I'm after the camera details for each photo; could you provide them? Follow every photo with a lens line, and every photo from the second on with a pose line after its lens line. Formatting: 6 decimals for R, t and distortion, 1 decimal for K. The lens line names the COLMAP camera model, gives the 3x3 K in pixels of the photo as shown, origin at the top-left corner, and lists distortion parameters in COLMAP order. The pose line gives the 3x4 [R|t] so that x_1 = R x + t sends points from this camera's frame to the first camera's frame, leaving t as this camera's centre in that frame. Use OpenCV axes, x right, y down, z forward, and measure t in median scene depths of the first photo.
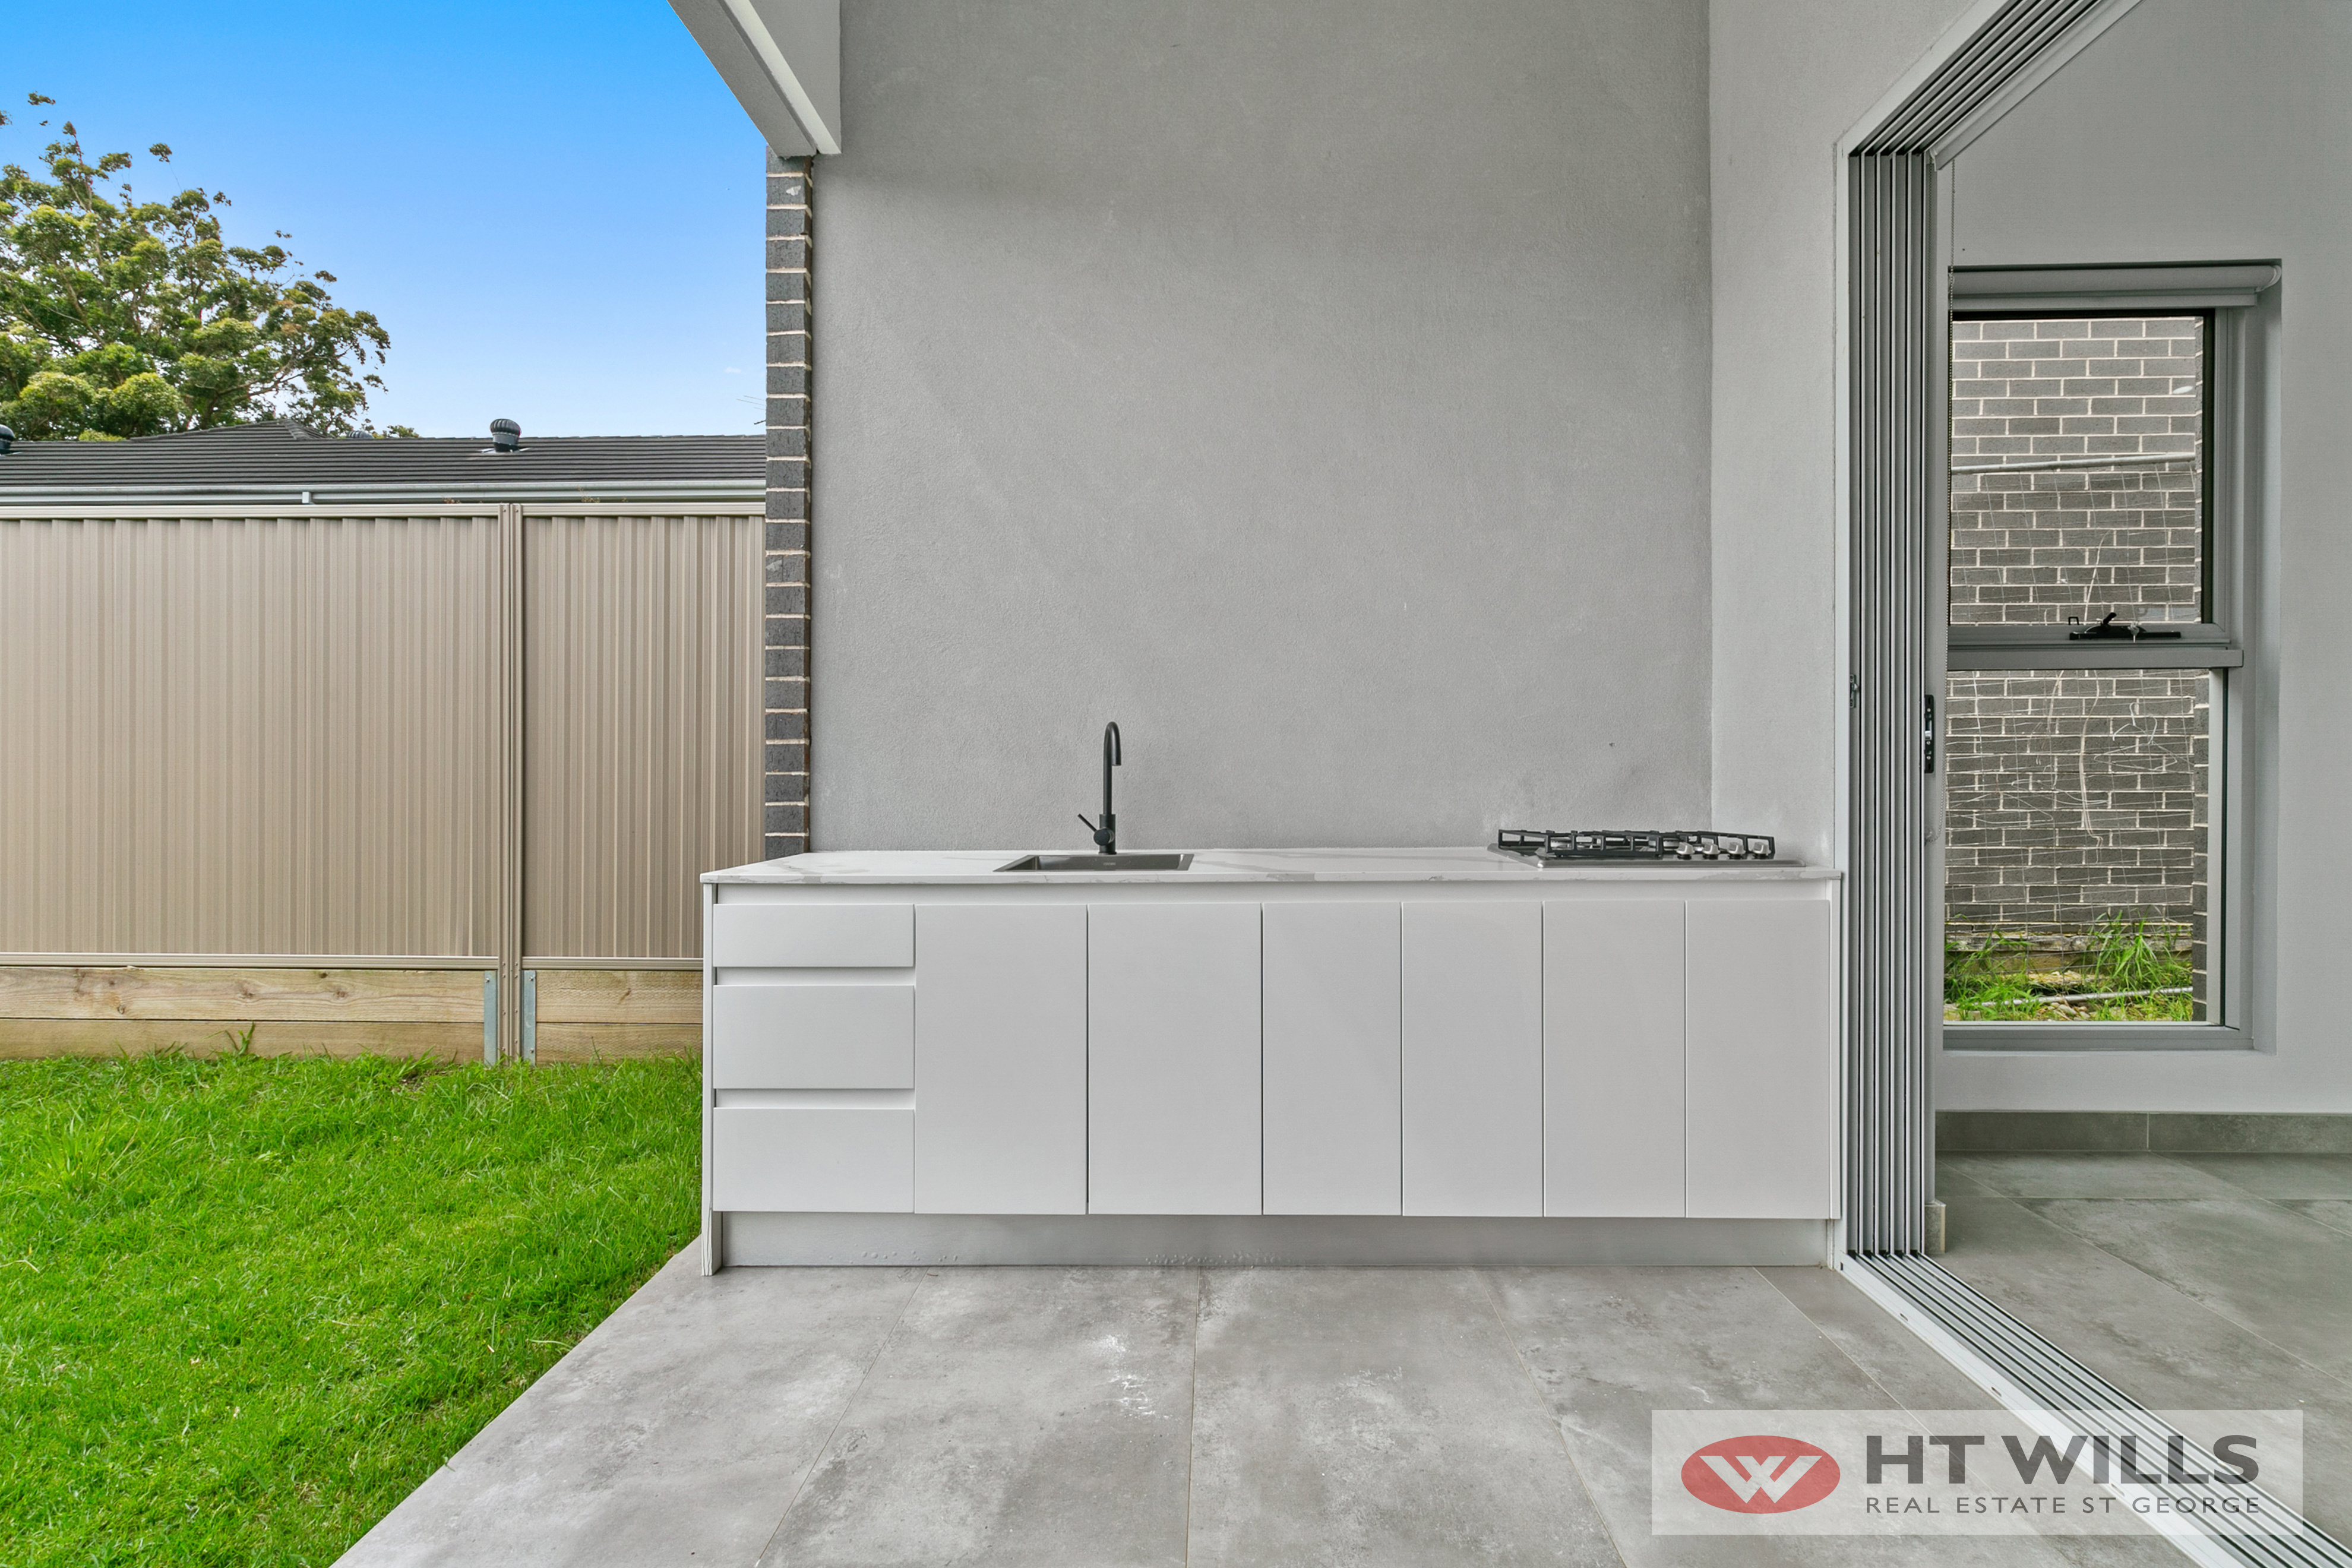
lens RADIAL K [[1086.4, 0, 1184.4], [0, 1086.4, 769.8], [0, 0, 1]] dist [0.001886, 0.000635]
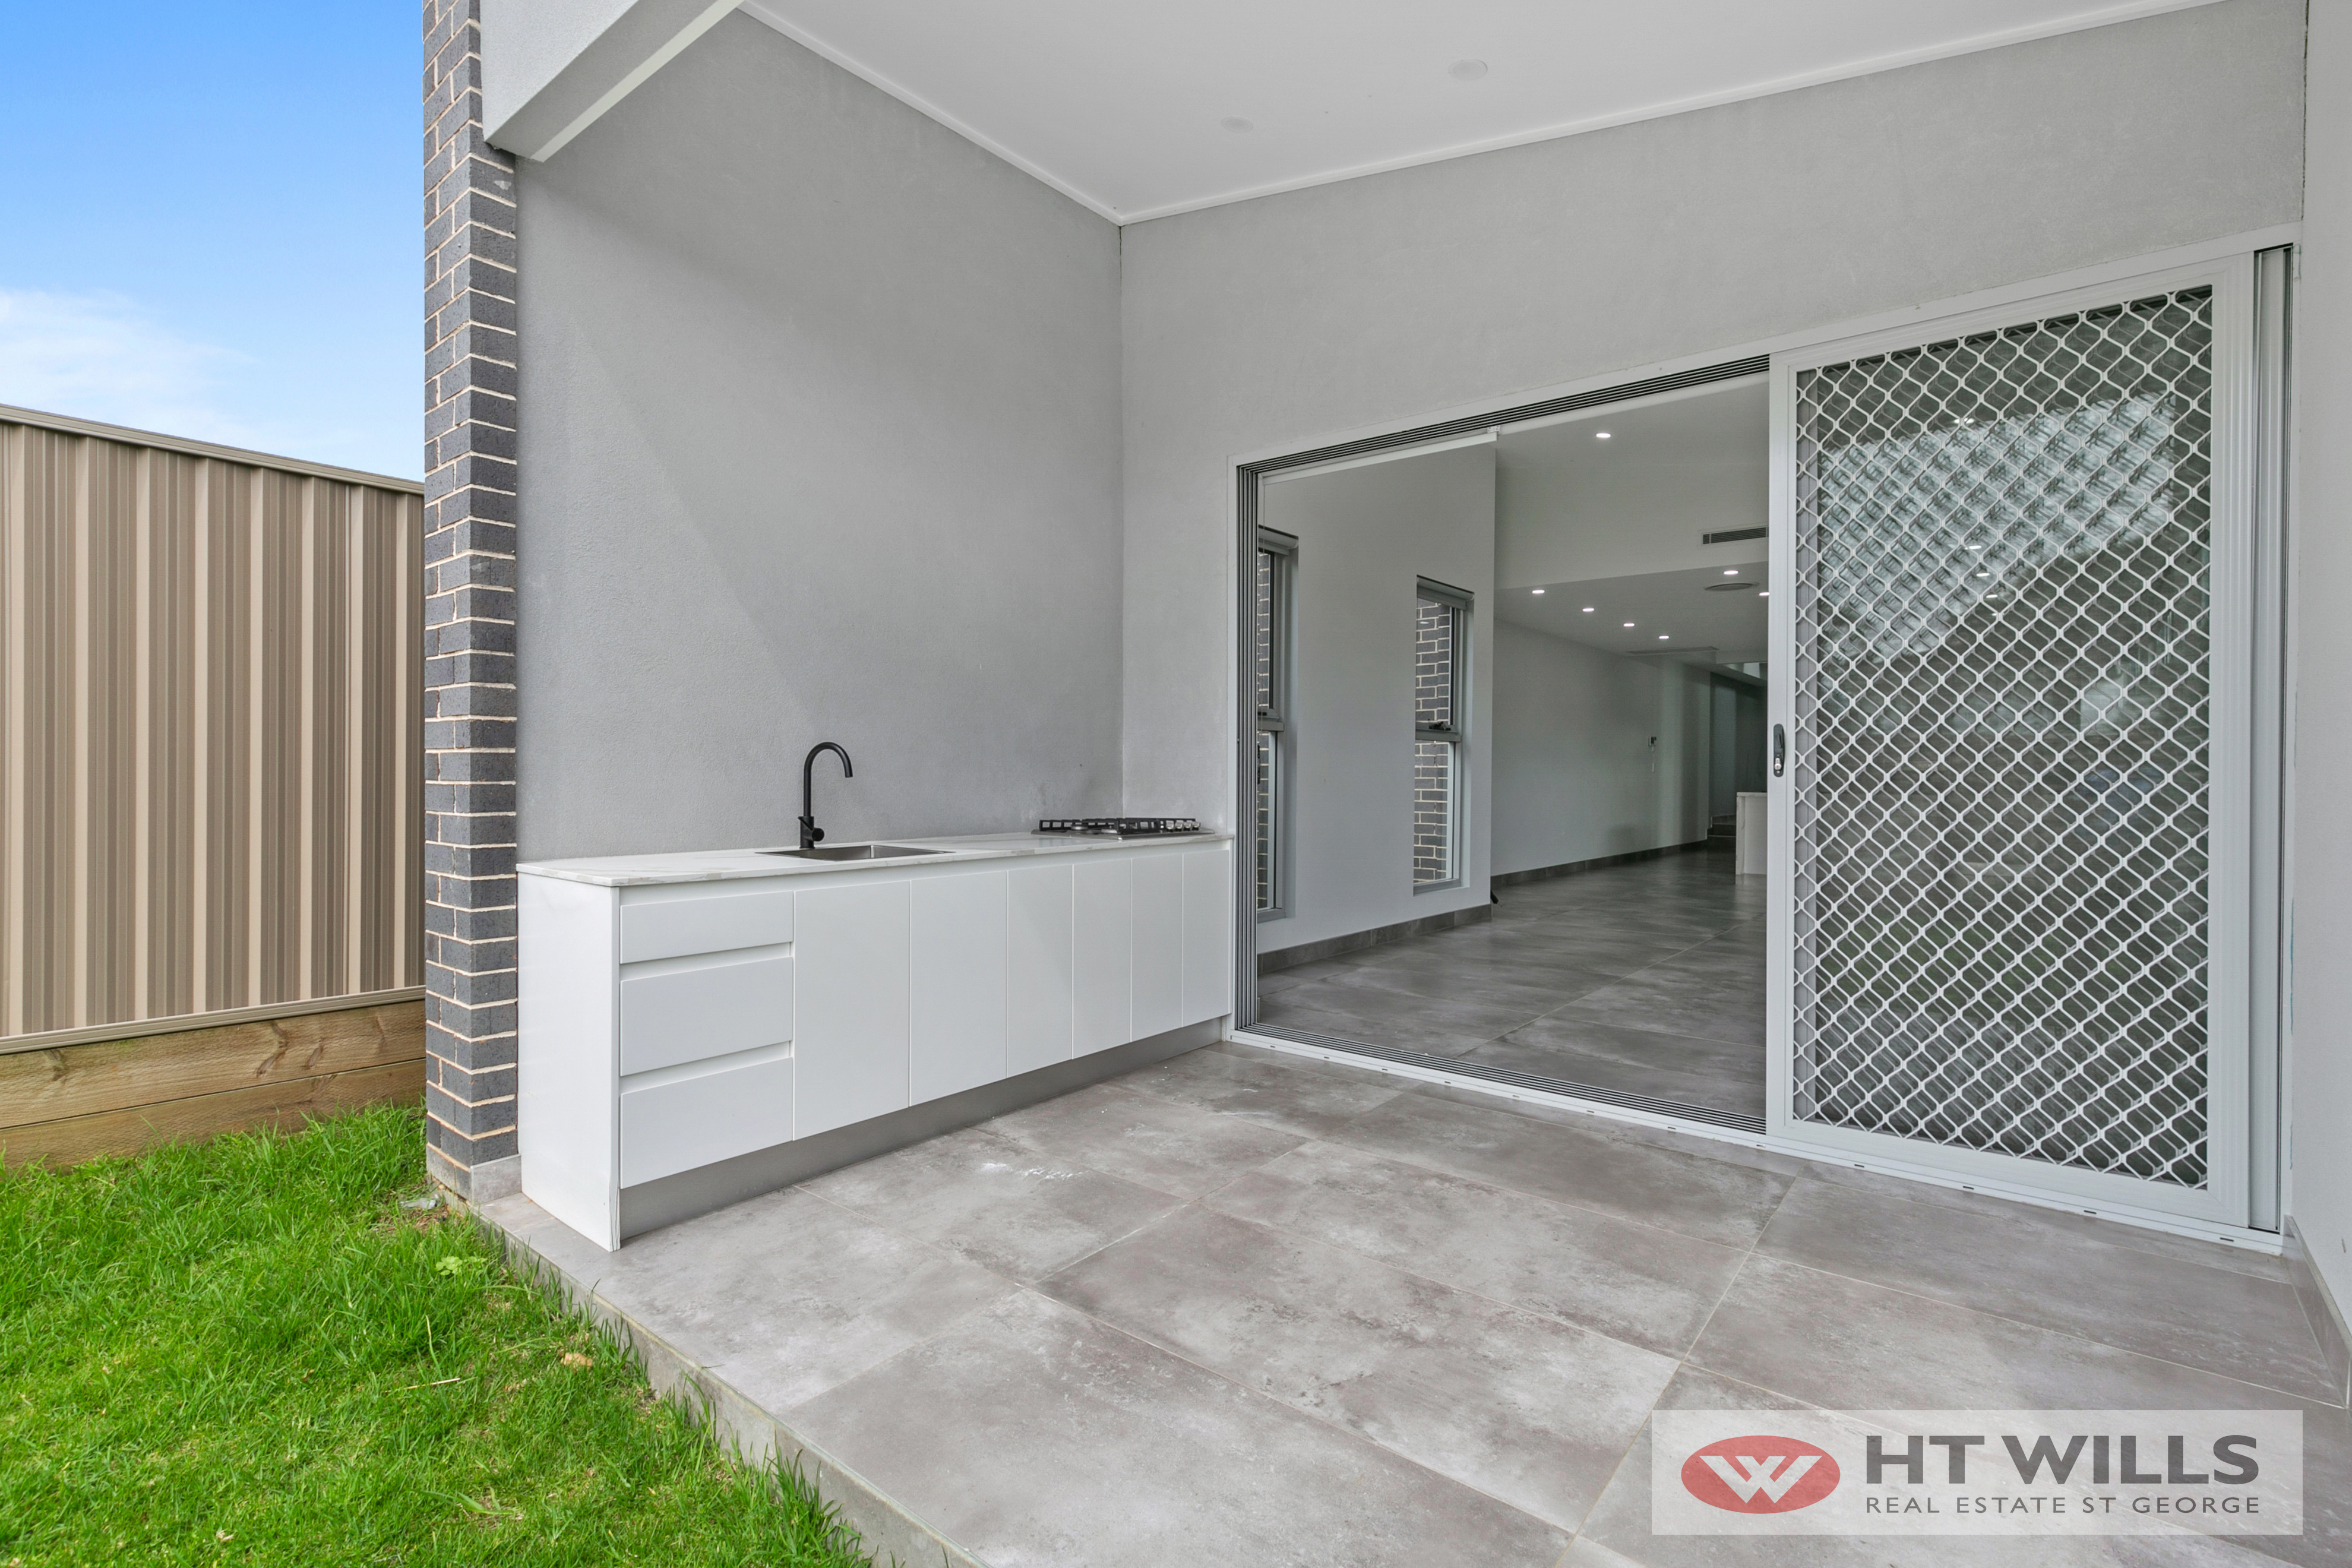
lens RADIAL K [[1086.4, 0, 1170.1], [0, 1086.4, 778.5], [0, 0, 1]] dist [0.001886, 0.000635]
pose [[0.608675, 0.003439, 0.793412, -1.014250], [-0.009012, 0.999956, 0.002579, -0.011509], [-0.793368, -0.008720, 0.608679, -0.093949]]
